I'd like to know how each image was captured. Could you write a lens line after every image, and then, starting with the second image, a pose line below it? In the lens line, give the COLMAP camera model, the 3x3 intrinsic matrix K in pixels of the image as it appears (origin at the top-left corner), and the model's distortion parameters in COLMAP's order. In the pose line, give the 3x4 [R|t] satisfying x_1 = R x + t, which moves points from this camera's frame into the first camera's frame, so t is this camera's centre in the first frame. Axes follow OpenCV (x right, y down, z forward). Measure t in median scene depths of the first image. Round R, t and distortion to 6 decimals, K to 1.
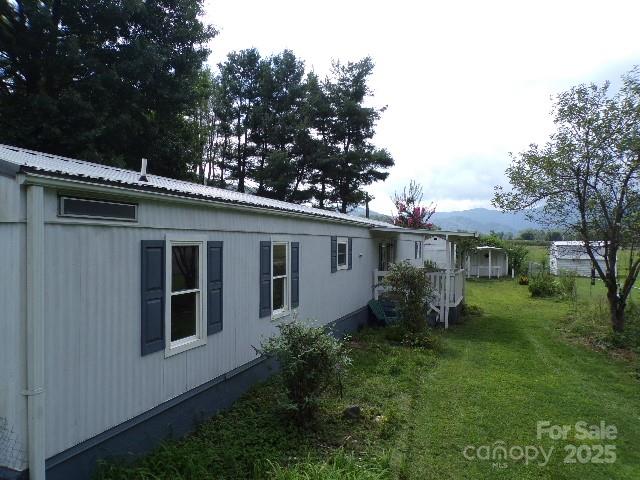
lens RADIAL K [[449.8, 0, 320.0], [0, 449.8, 240.0], [0, 0, 1]] dist [0.004457, 0.004296]
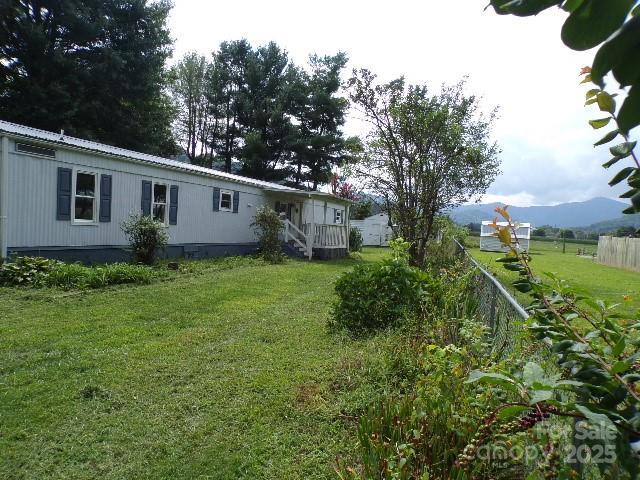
lens RADIAL K [[449.8, 0, 320.0], [0, 449.8, 240.0], [0, 0, 1]] dist [0.004457, 0.004296]
pose [[0.998424, 0.047464, -0.029944, 0.105648], [-0.046507, 0.998410, 0.031867, 0.025084], [0.031409, -0.030424, 0.999043, -0.127488]]
